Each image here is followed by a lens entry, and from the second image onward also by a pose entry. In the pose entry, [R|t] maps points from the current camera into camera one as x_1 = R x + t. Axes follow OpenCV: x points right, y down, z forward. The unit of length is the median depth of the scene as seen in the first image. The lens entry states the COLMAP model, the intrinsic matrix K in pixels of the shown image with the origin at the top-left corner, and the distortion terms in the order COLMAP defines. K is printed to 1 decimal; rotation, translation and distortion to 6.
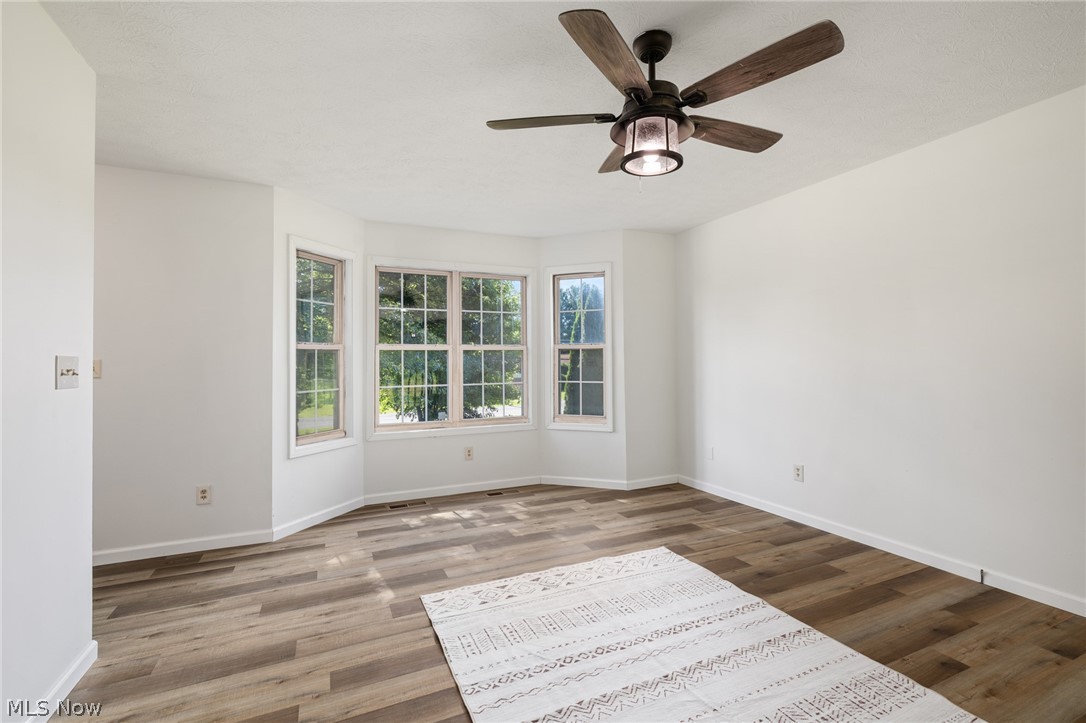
lens RADIAL K [[491.3, 0, 548.0], [0, 491.3, 352.0], [0, 0, 1]] dist [-0.006142, -0.000146]
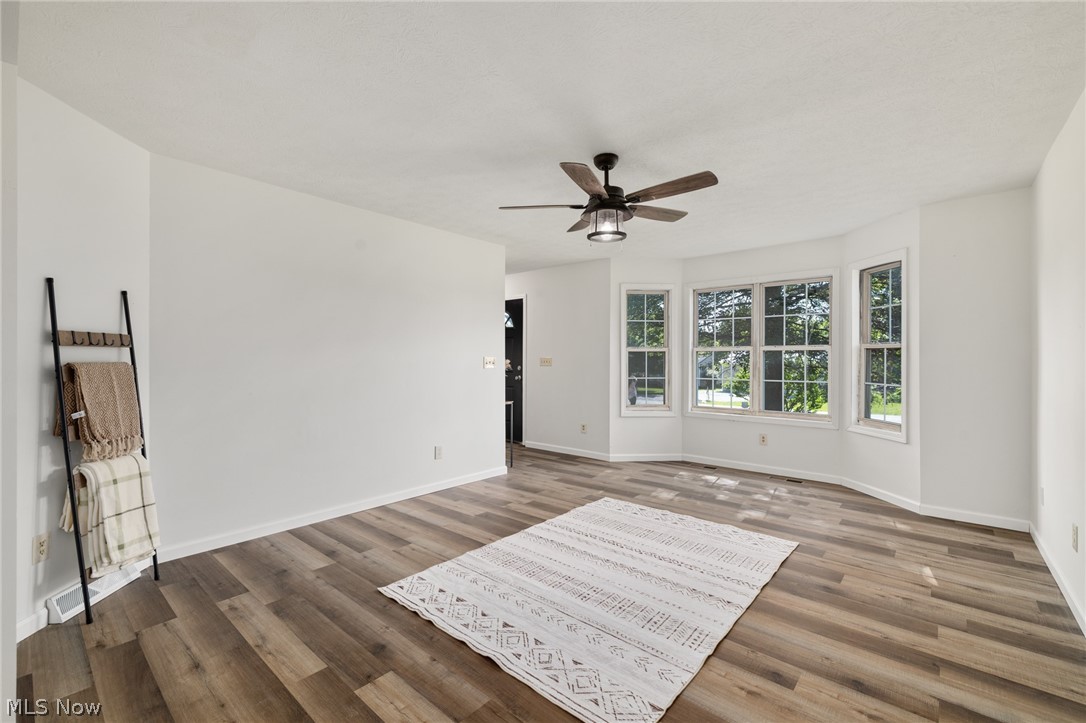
lens RADIAL K [[455.7, 0, 544.2], [0, 455.7, 358.2], [0, 0, 1]] dist [0.001239, 0.000091]
pose [[0.416161, 0.009290, -0.909244, 1.024565], [0.010829, 0.999826, 0.015171, -0.013760], [0.909227, -0.016160, 0.415988, 0.140156]]
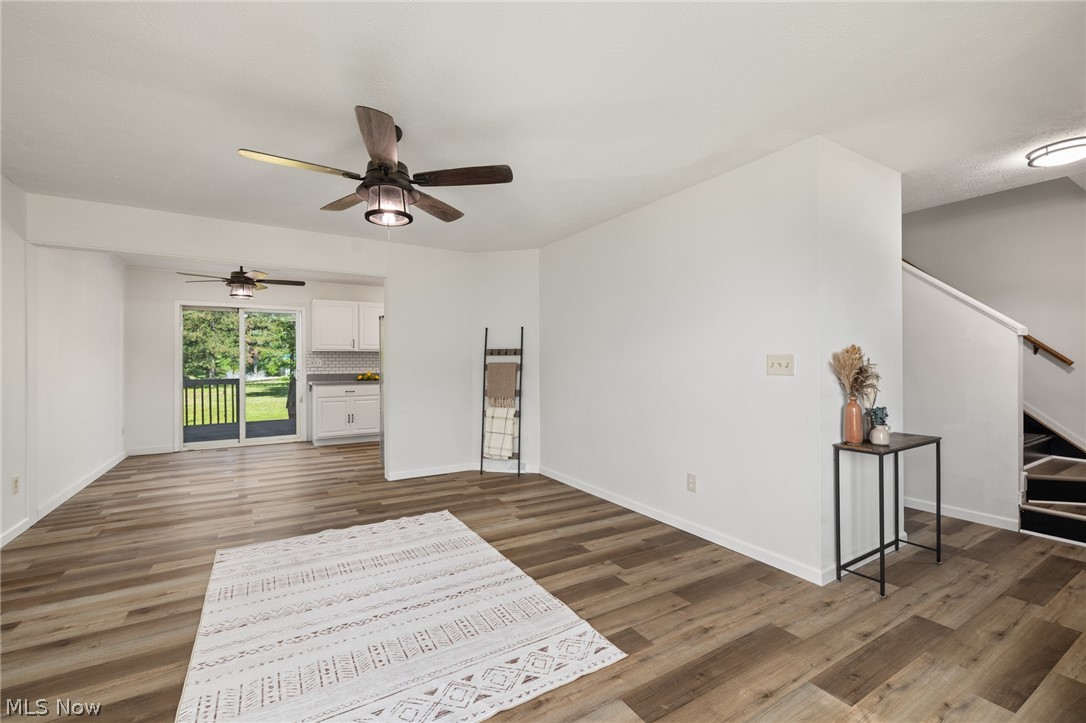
lens RADIAL K [[460.2, 0, 542.6], [0, 460.2, 359.6], [0, 0, 1]] dist [0.002414, 0.000108]
pose [[-0.992463, 0.013608, -0.121789, -0.035909], [0.016500, 0.999605, -0.022772, 0.031114], [0.121431, -0.024610, -0.992295, 1.620975]]
